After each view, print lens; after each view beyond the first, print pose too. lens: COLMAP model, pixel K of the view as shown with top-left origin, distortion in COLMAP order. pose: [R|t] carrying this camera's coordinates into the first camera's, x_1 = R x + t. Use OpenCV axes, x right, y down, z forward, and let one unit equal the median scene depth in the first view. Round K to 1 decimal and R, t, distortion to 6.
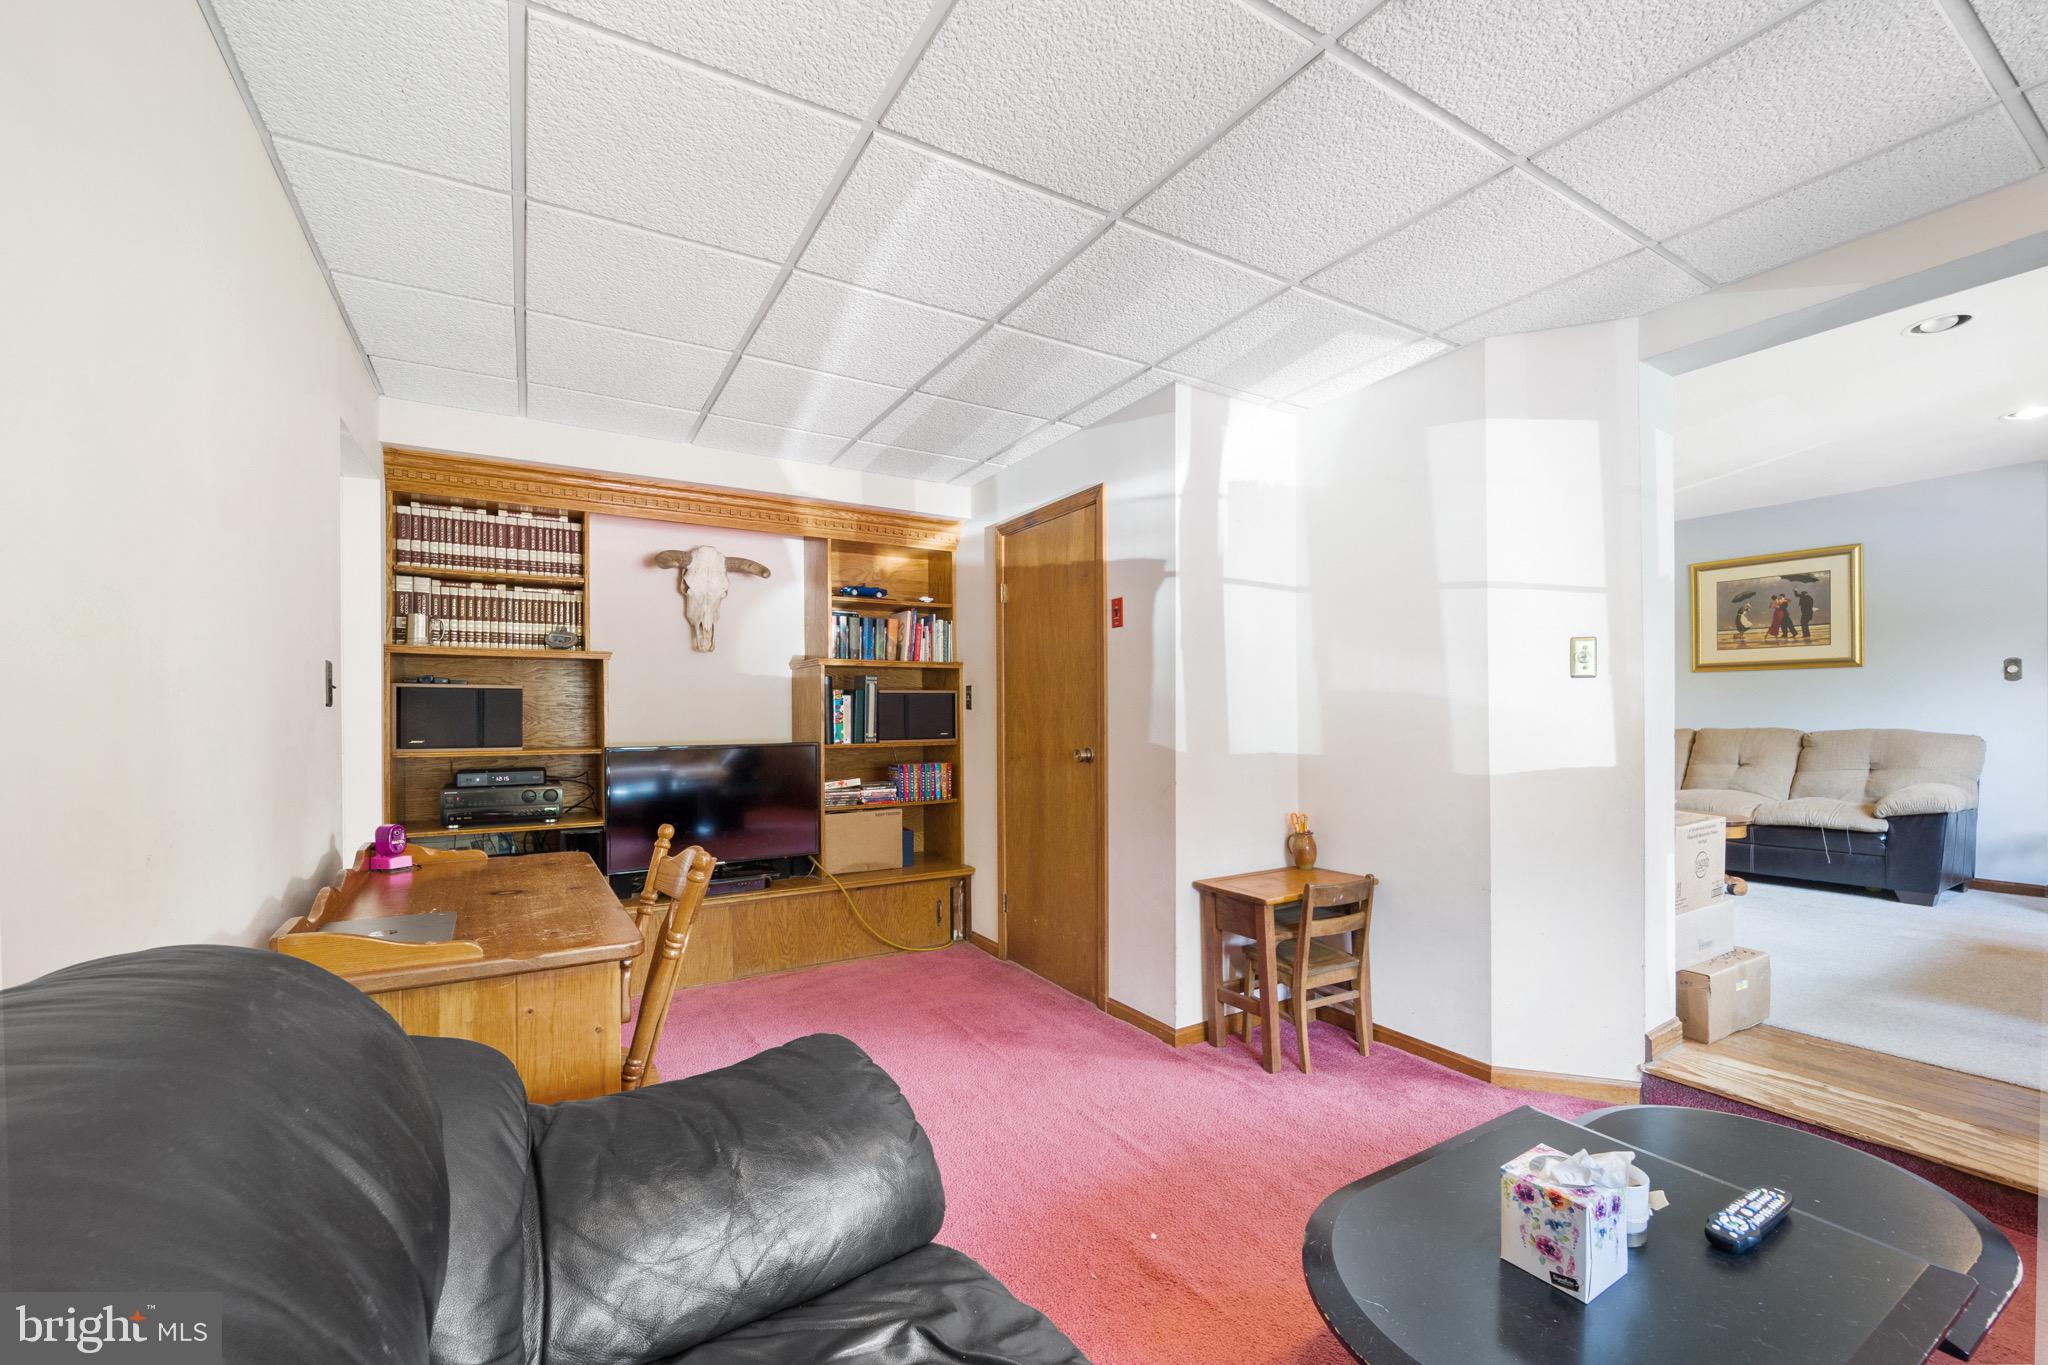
lens RADIAL K [[837.0, 0, 1026.6], [0, 837.0, 727.5], [0, 0, 1]] dist [0.000882, 0.000018]
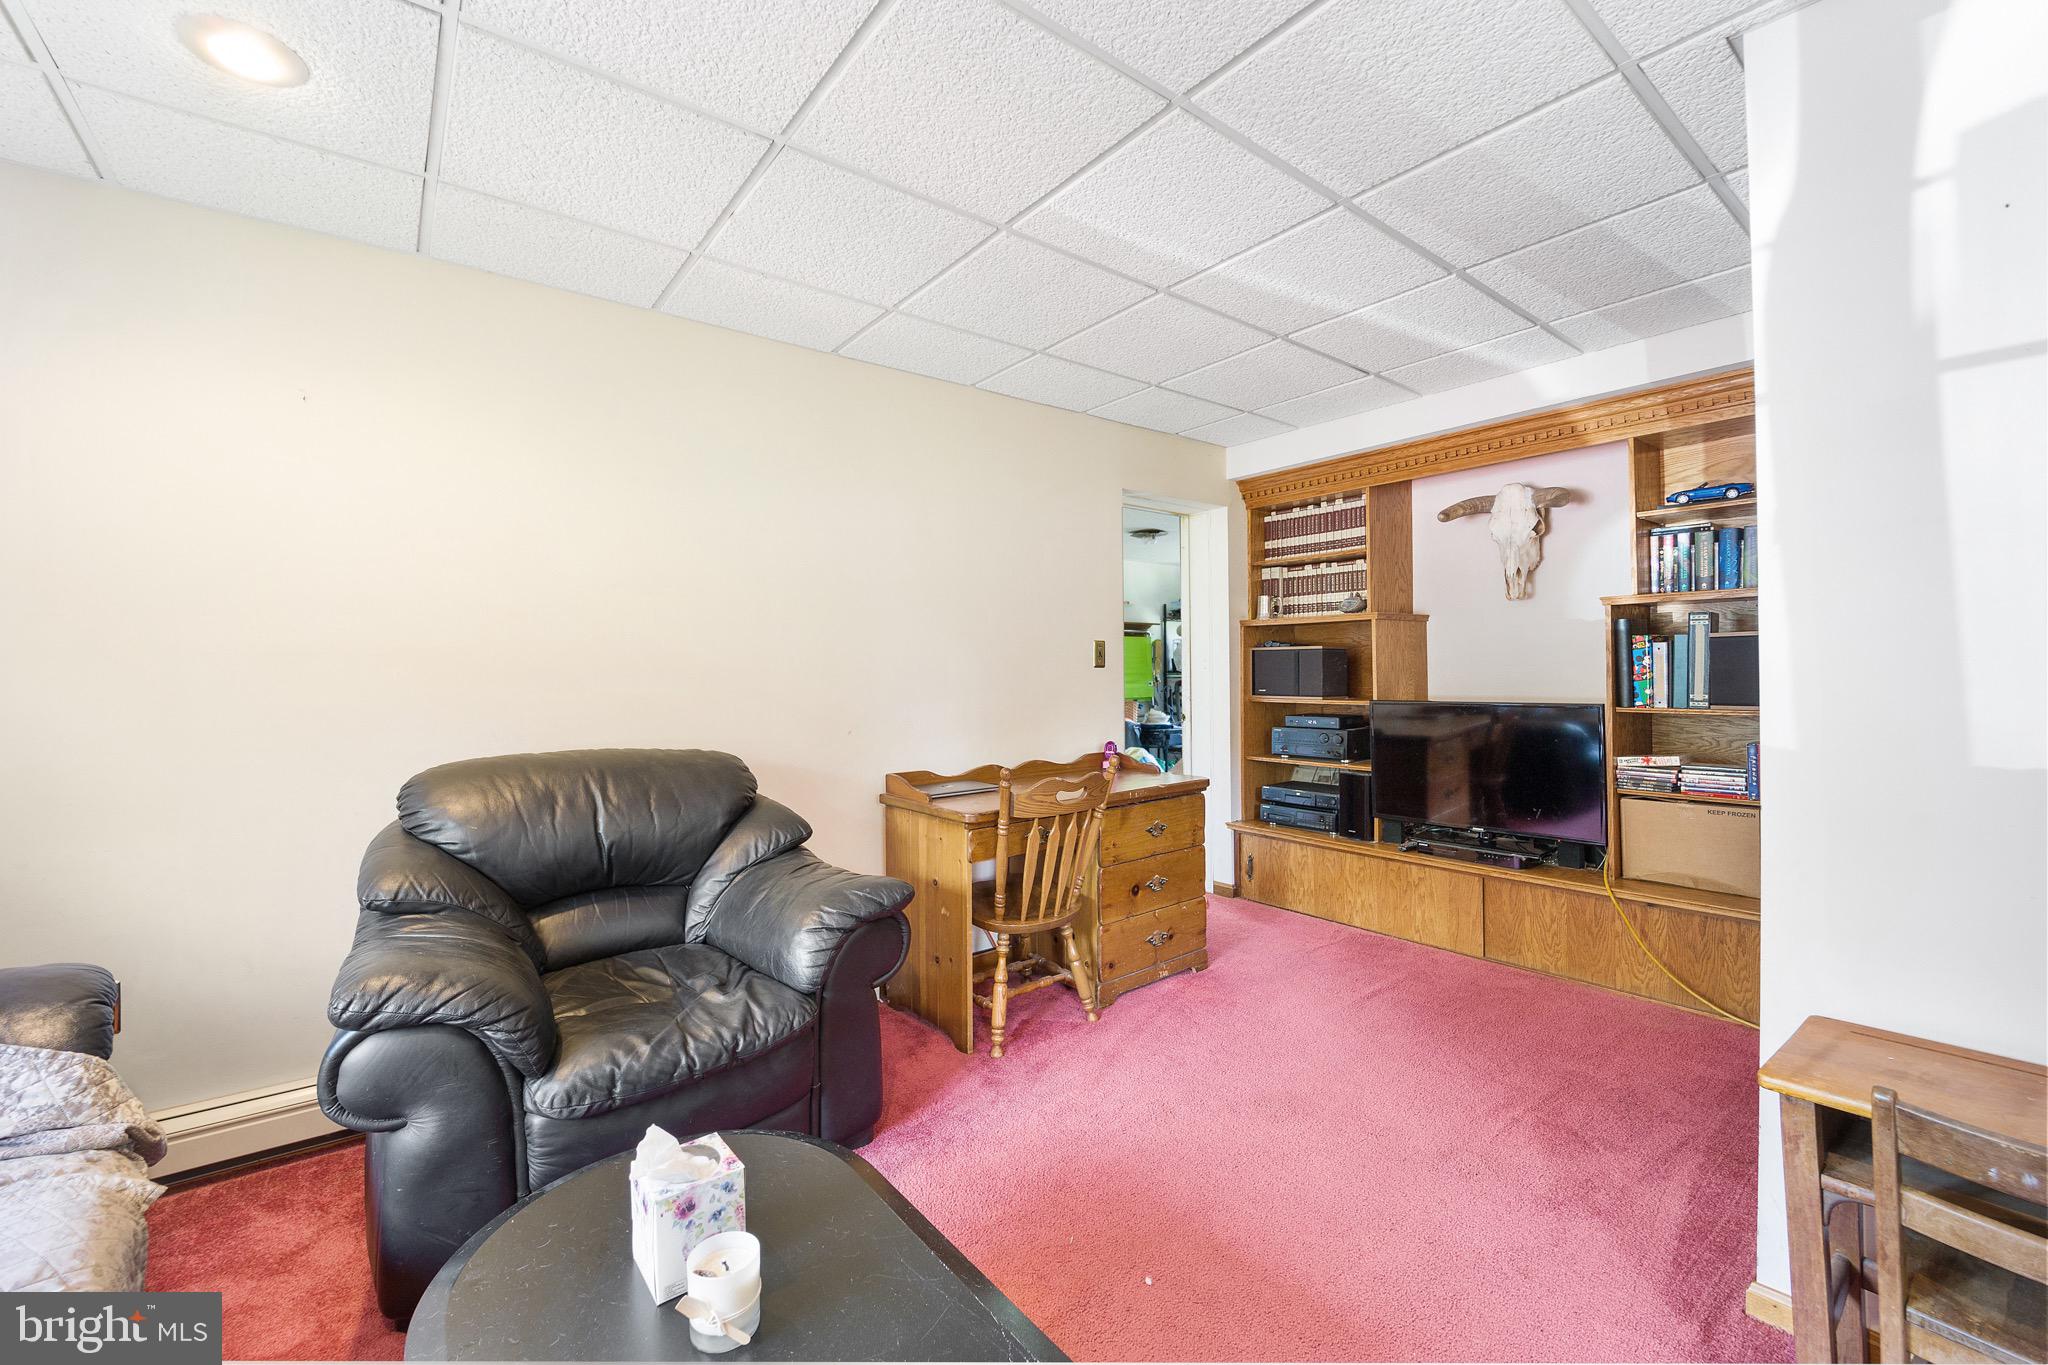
lens RADIAL K [[845.6, 0, 1024.0], [0, 845.6, 682.5], [0, 0, 1]] dist [-0.000744, -0.000305]
pose [[0.123102, 0.016244, -0.992261, 0.541303], [-0.006178, 0.999859, 0.015602, -0.013476], [0.992375, 0.004209, 0.123185, 0.414670]]
